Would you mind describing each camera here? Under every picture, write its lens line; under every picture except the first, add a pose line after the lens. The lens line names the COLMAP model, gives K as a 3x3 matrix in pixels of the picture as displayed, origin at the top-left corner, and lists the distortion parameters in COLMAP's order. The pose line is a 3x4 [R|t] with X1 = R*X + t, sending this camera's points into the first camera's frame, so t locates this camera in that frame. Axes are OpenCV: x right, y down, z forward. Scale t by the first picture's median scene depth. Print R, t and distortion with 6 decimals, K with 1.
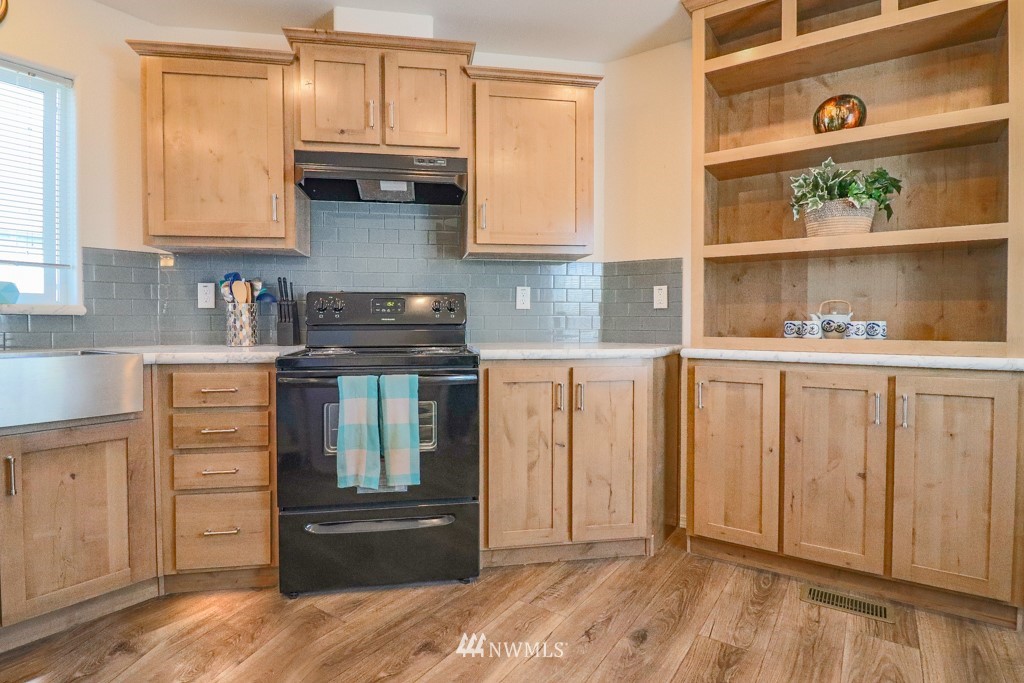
lens RADIAL K [[529.0, 0, 510.6], [0, 529.0, 331.3], [0, 0, 1]] dist [0.003702, -0.014739]
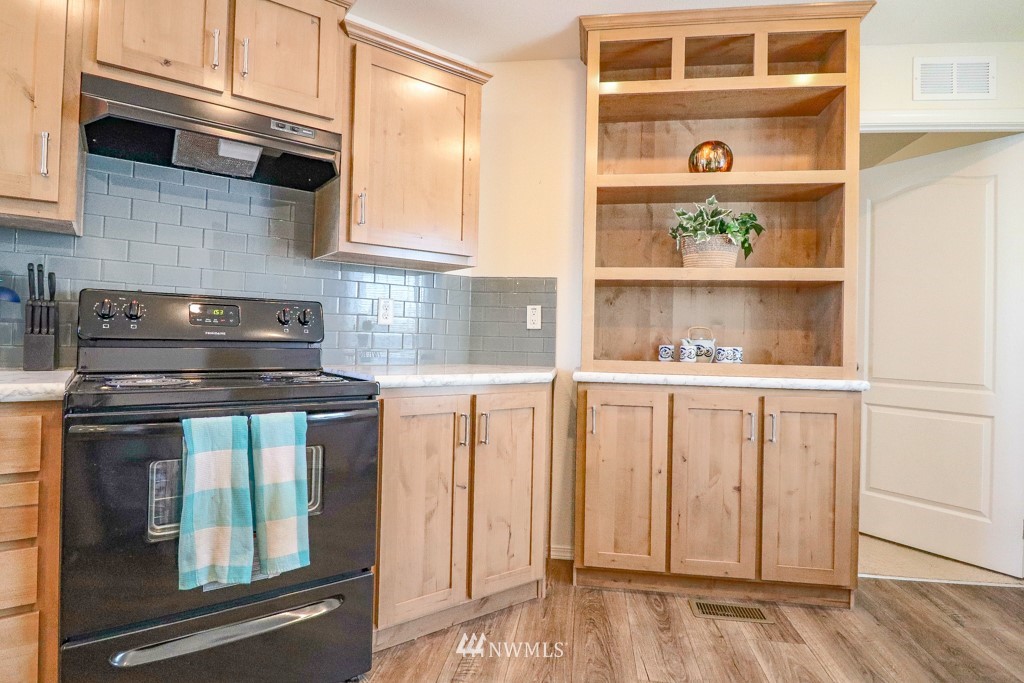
lens RADIAL K [[537.4, 0, 510.7], [0, 537.4, 331.3], [0, 0, 1]] dist [0.004726, -0.016962]
pose [[0.894421, 0.027653, 0.446370, -0.230238], [-0.013301, 0.999290, -0.035254, -0.005482], [-0.447028, 0.025595, 0.894154, 0.187870]]
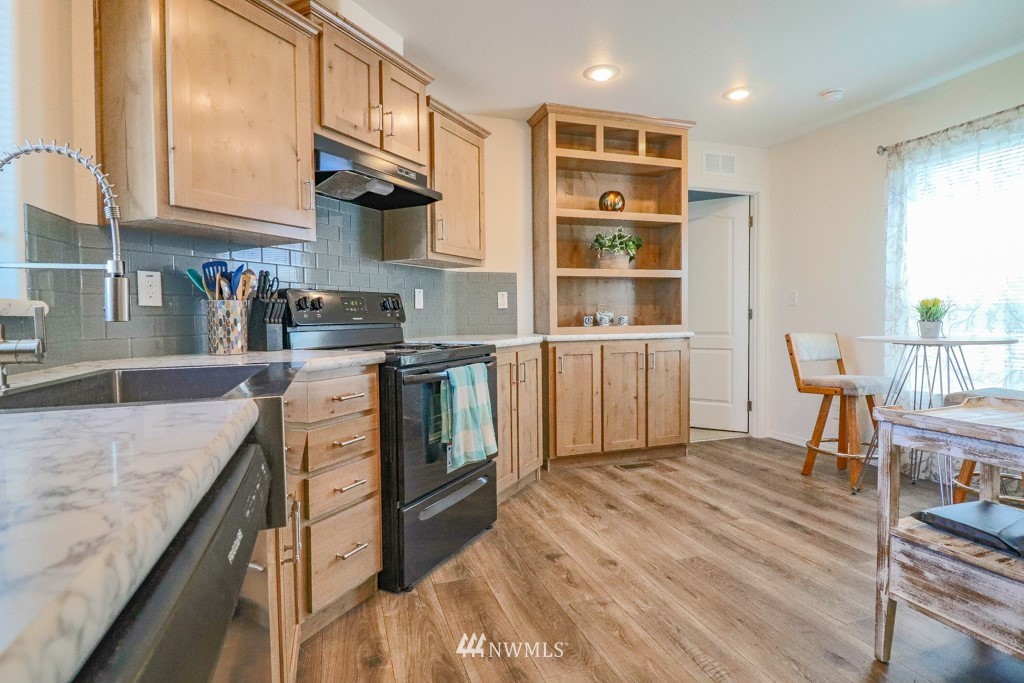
lens RADIAL K [[524.3, 0, 509.3], [0, 524.3, 331.2], [0, 0, 1]] dist [0.001190, -0.013535]
pose [[0.601408, -0.031052, 0.798338, -0.985453], [0.029048, 0.999434, 0.016991, -0.008385], [-0.798414, 0.012971, 0.601970, 0.204541]]
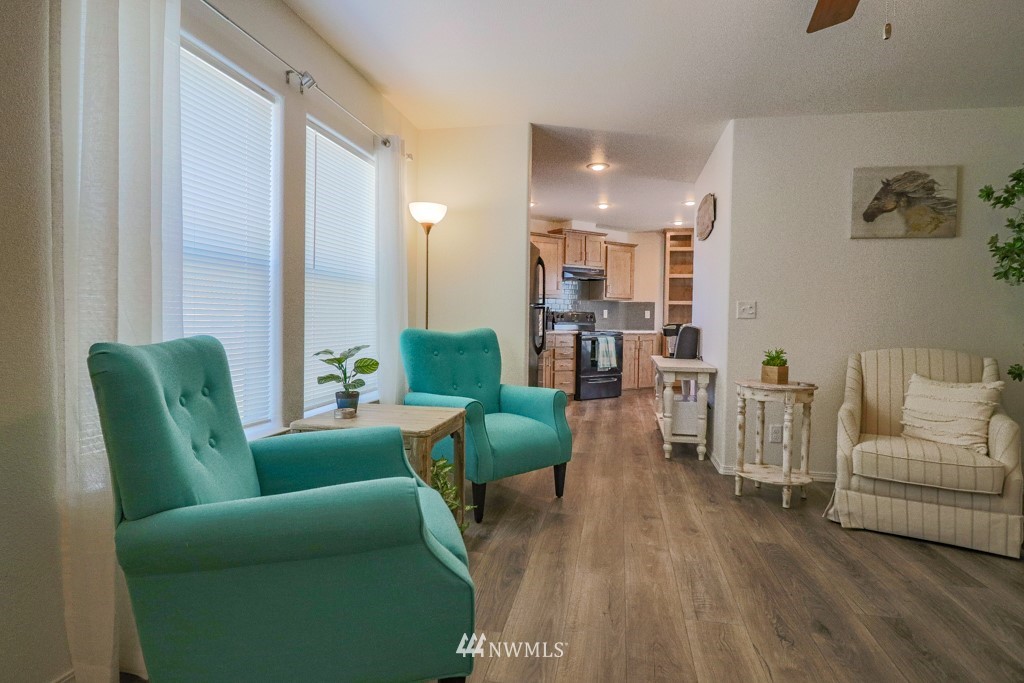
lens RADIAL K [[529.0, 0, 510.6], [0, 529.0, 331.3], [0, 0, 1]] dist [0.003702, -0.014739]
pose [[0.921486, 0.003109, 0.388398, -1.993876], [-0.005218, 0.999977, 0.004376, 0.027165], [-0.388375, -0.006059, 0.921481, -1.837254]]
